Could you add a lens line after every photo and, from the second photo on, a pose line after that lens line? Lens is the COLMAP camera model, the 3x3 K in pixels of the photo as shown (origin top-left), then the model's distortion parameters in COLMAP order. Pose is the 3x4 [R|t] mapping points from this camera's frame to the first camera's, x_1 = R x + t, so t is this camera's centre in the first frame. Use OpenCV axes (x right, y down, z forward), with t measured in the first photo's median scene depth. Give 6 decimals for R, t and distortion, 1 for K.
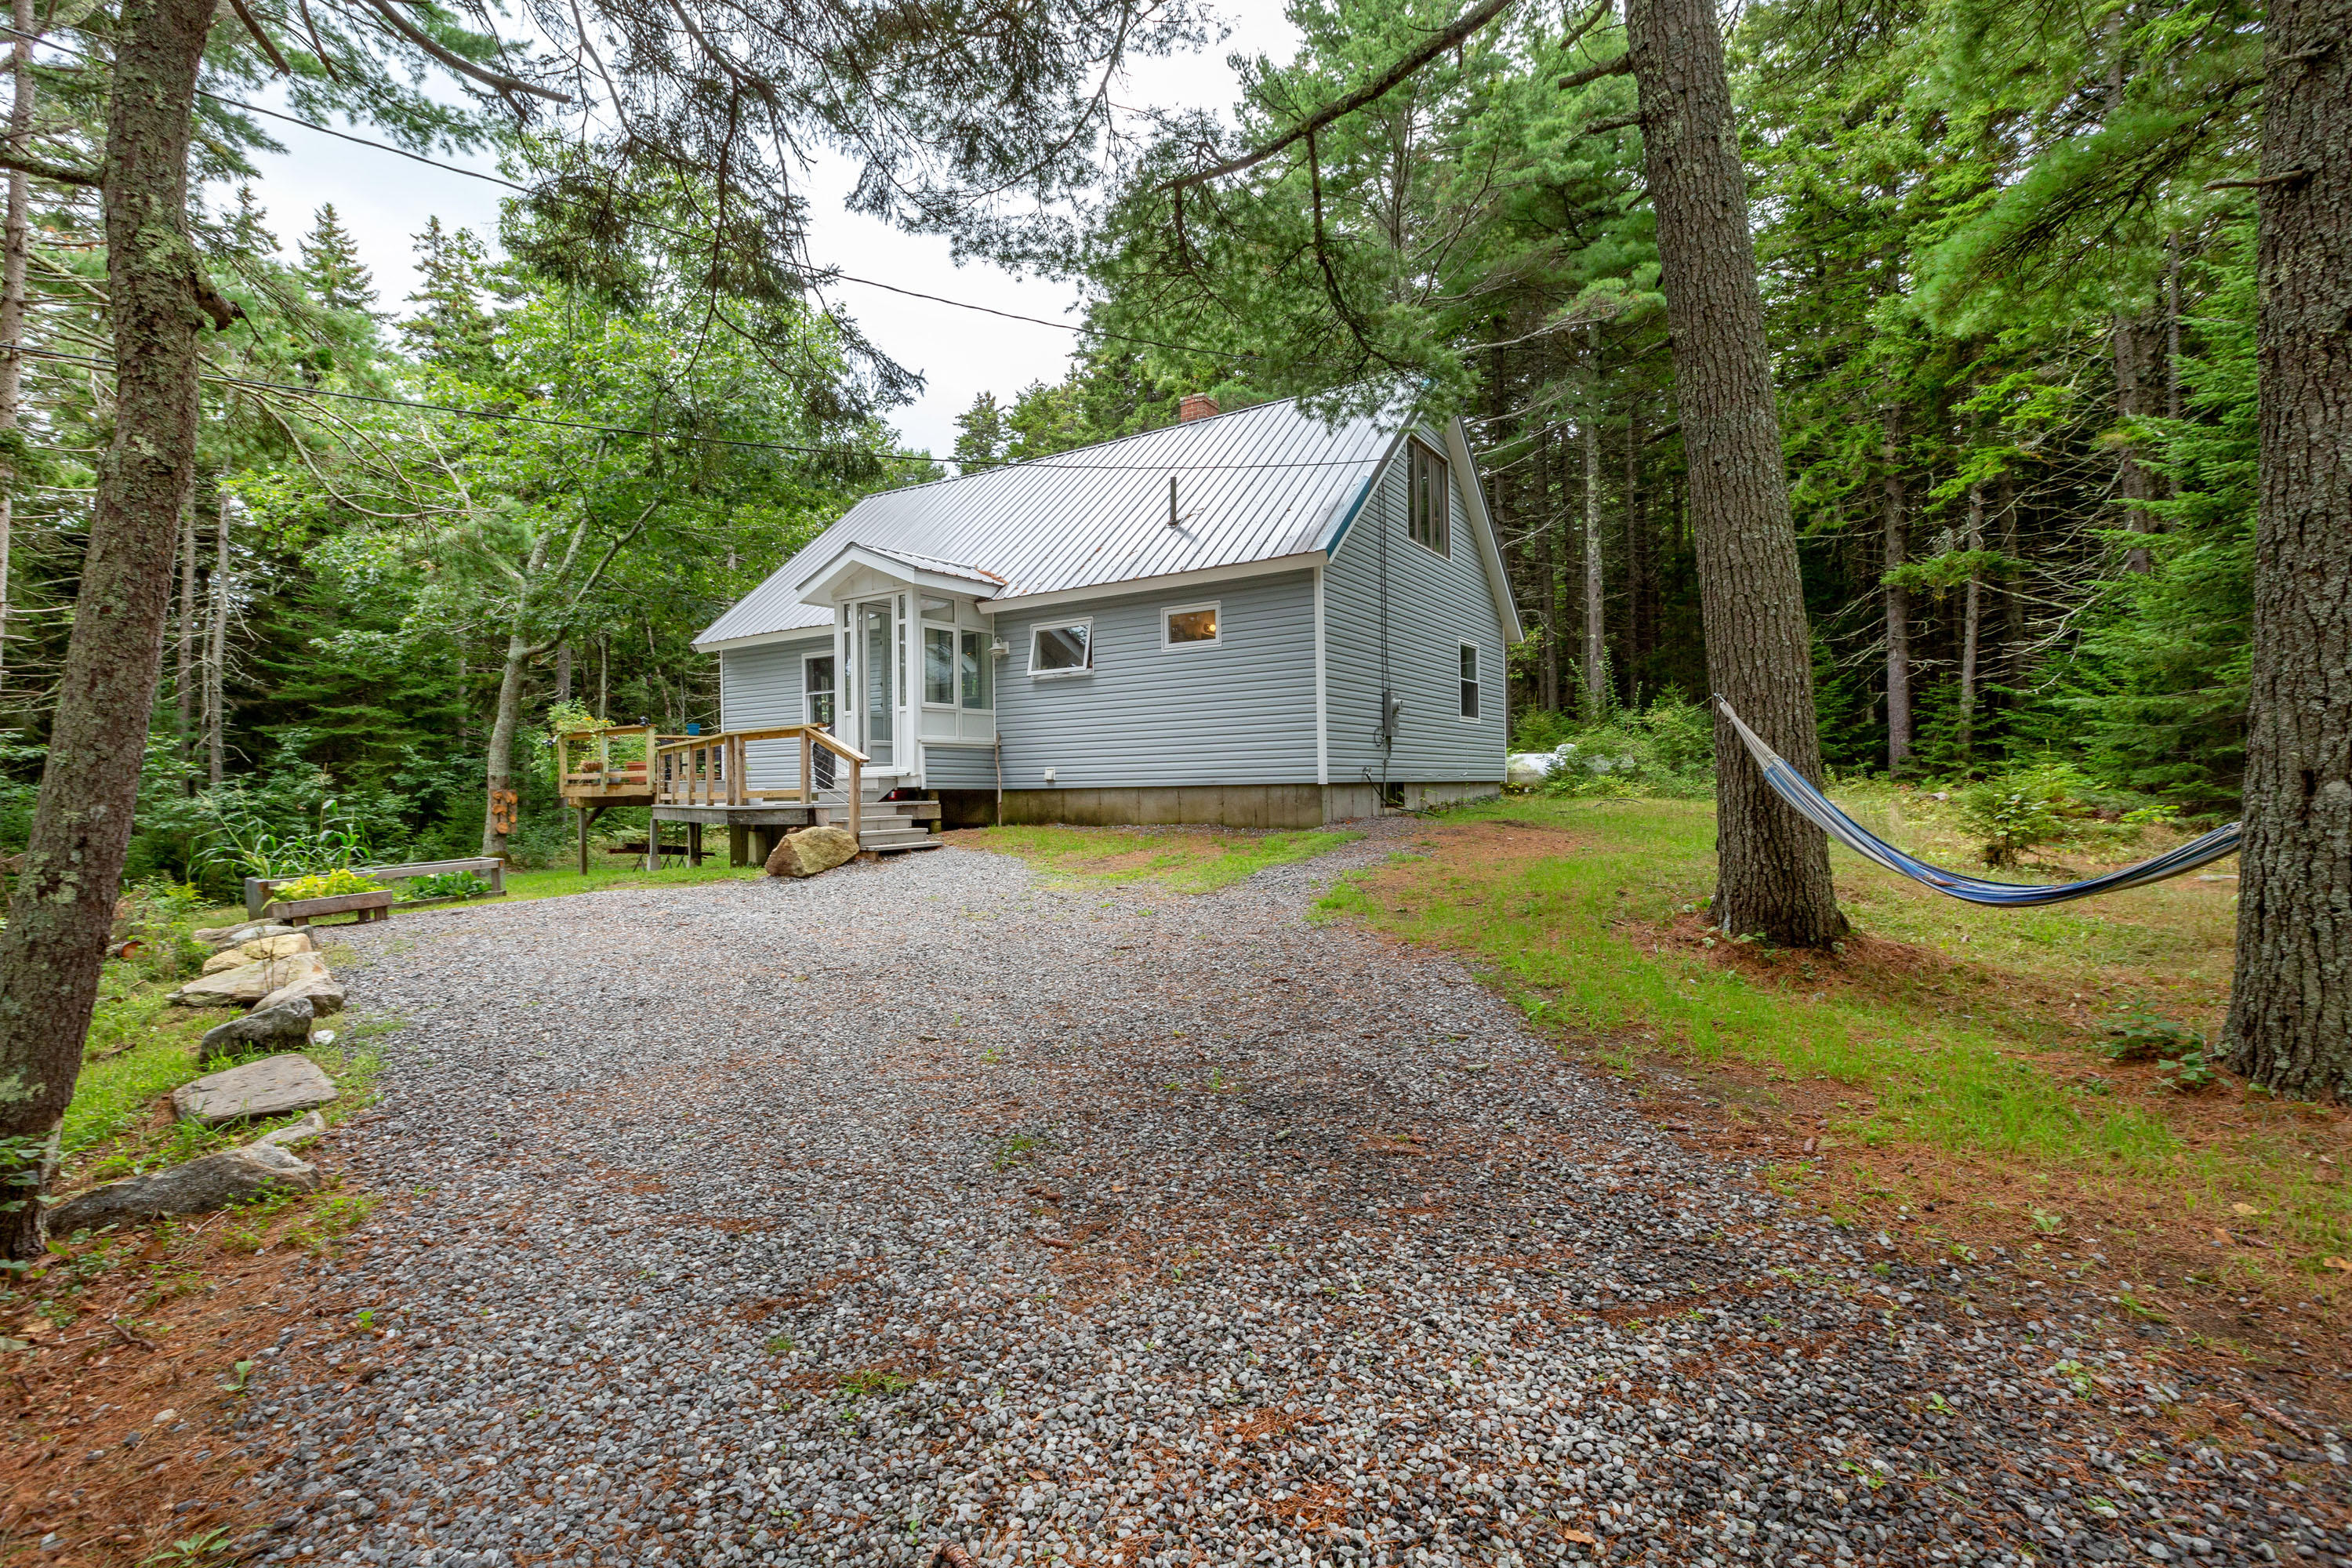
lens RADIAL K [[1071.3, 0, 1178.5], [0, 1071.3, 790.7], [0, 0, 1]] dist [0.001648, 0.000525]
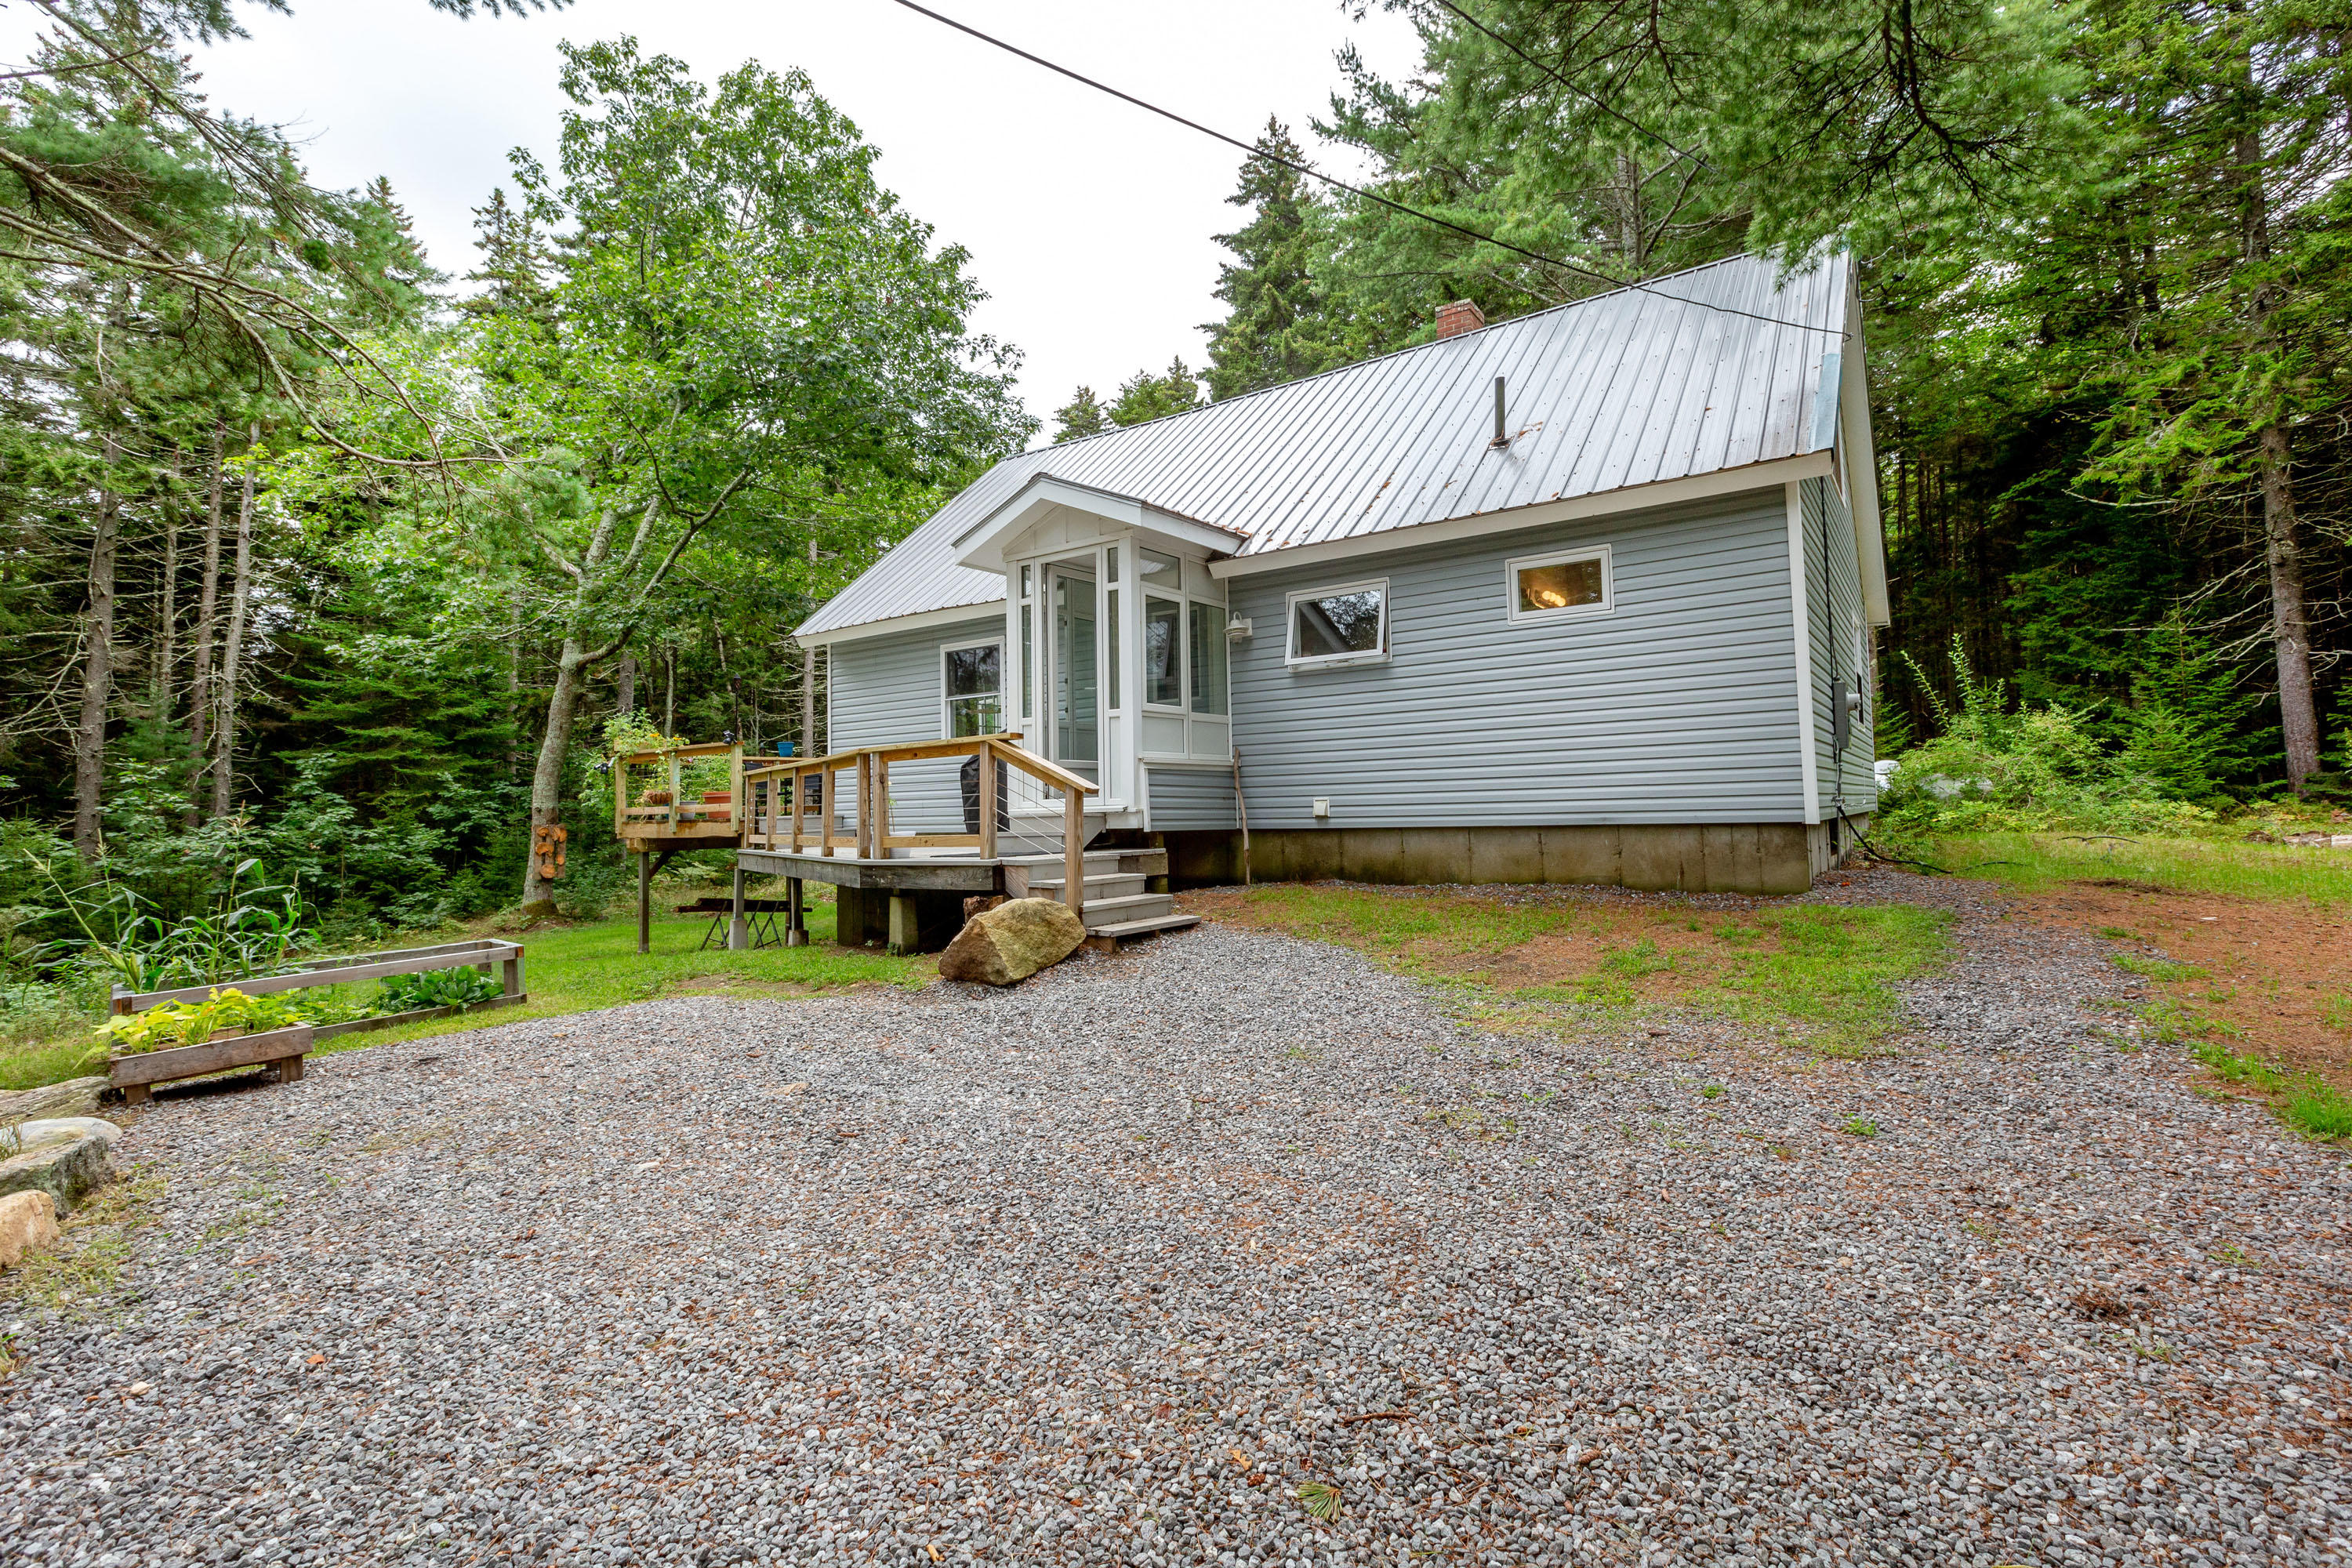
lens RADIAL K [[1088.0, 0, 1223.5], [0, 1088.0, 753.2], [0, 0, 1]] dist [-0.000448, -0.000474]
pose [[0.999805, -0.007217, -0.018406, -0.129573], [0.006202, 0.998487, -0.054641, -0.009528], [0.018773, 0.054517, 0.998336, 0.231234]]
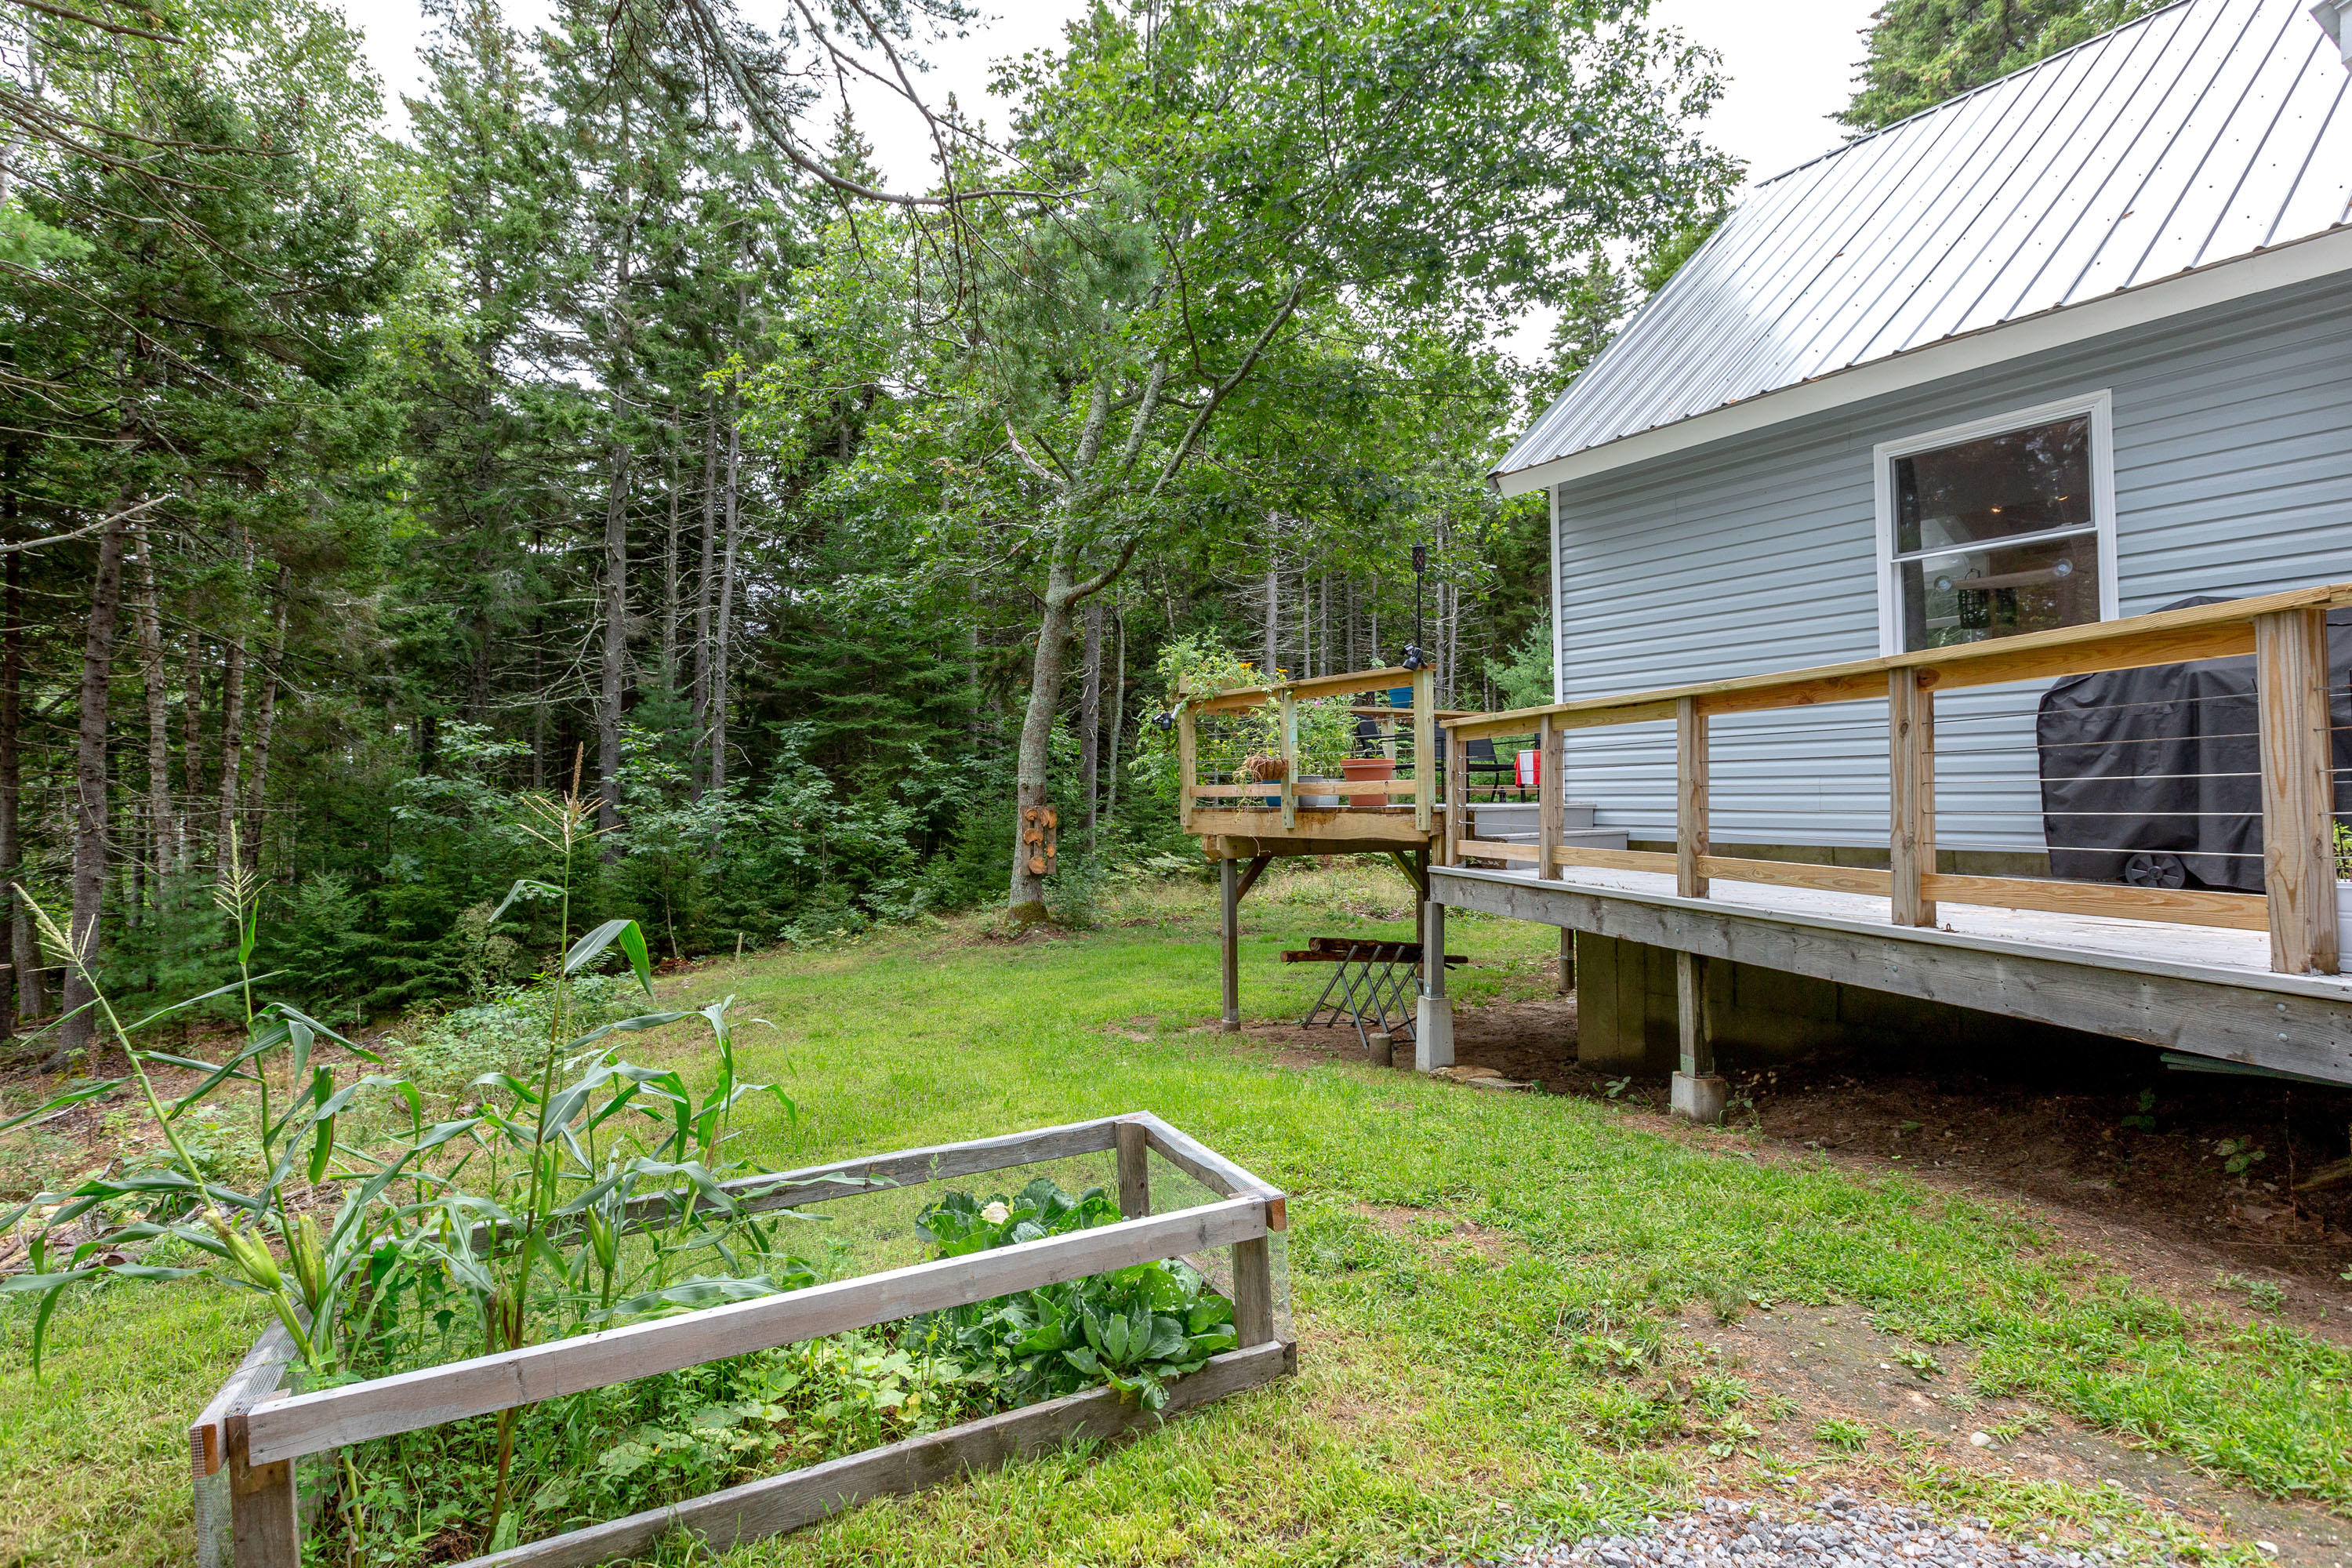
lens RADIAL K [[1148.3, 0, 1176.0], [0, 1148.3, 784.0], [0, 0, 1]] dist [-0.001269, -0.000141]
pose [[0.921540, 0.006407, -0.388230, -0.384218], [-0.011066, 0.999891, -0.009765, -0.011220], [0.388125, 0.013295, 0.921511, 0.531492]]
